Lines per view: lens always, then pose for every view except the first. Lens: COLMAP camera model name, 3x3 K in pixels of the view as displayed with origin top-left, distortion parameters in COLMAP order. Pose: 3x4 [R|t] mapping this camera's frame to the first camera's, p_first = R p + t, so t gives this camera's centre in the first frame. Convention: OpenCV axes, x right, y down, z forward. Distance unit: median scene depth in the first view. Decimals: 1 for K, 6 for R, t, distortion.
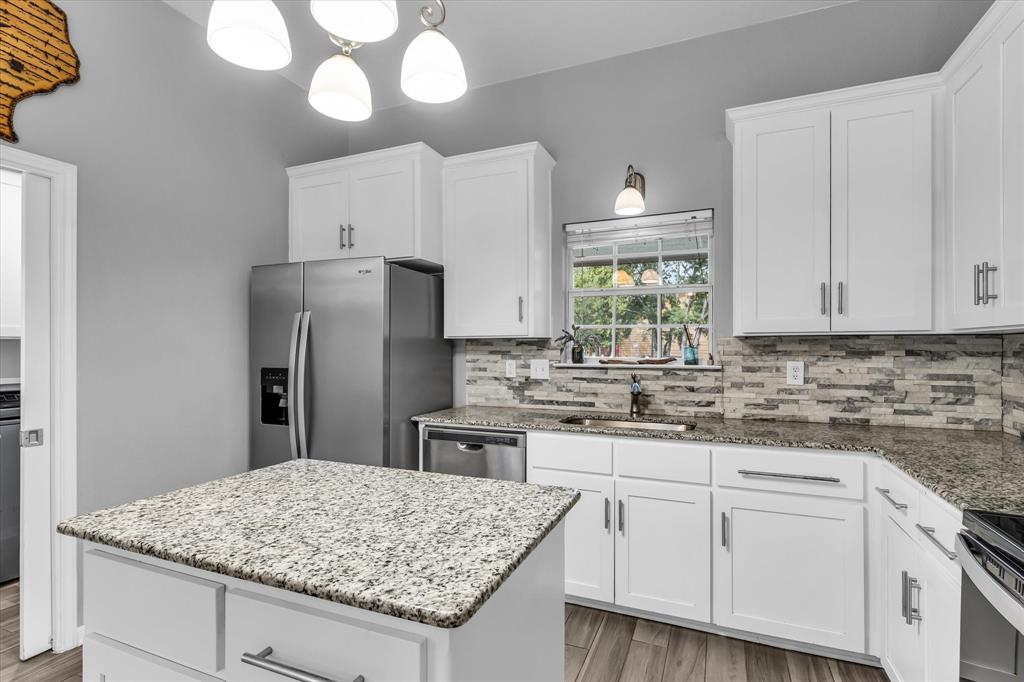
lens RADIAL K [[495.7, 0, 511.3], [0, 495.7, 344.9], [0, 0, 1]] dist [-0.000672, -0.000470]
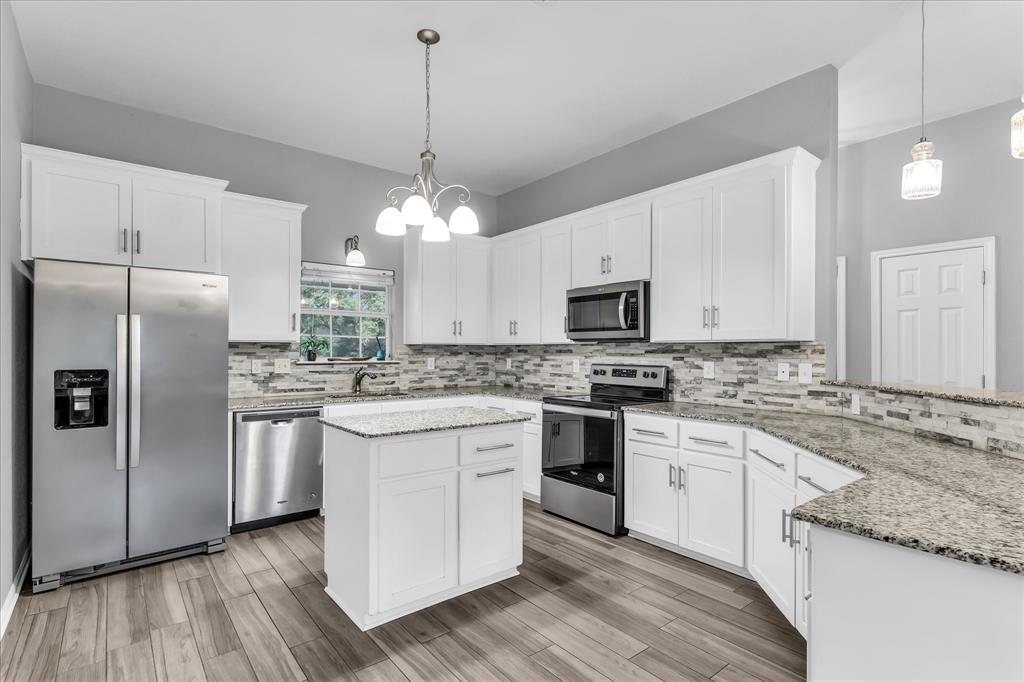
lens RADIAL K [[495.7, 0, 513.3], [0, 495.7, 350.5], [0, 0, 1]] dist [-0.000672, -0.000470]
pose [[0.480938, 0.004227, 0.876745, -0.968091], [-0.008580, 0.999963, -0.000115, 0.002234], [-0.876713, -0.007467, 0.480956, -0.221442]]
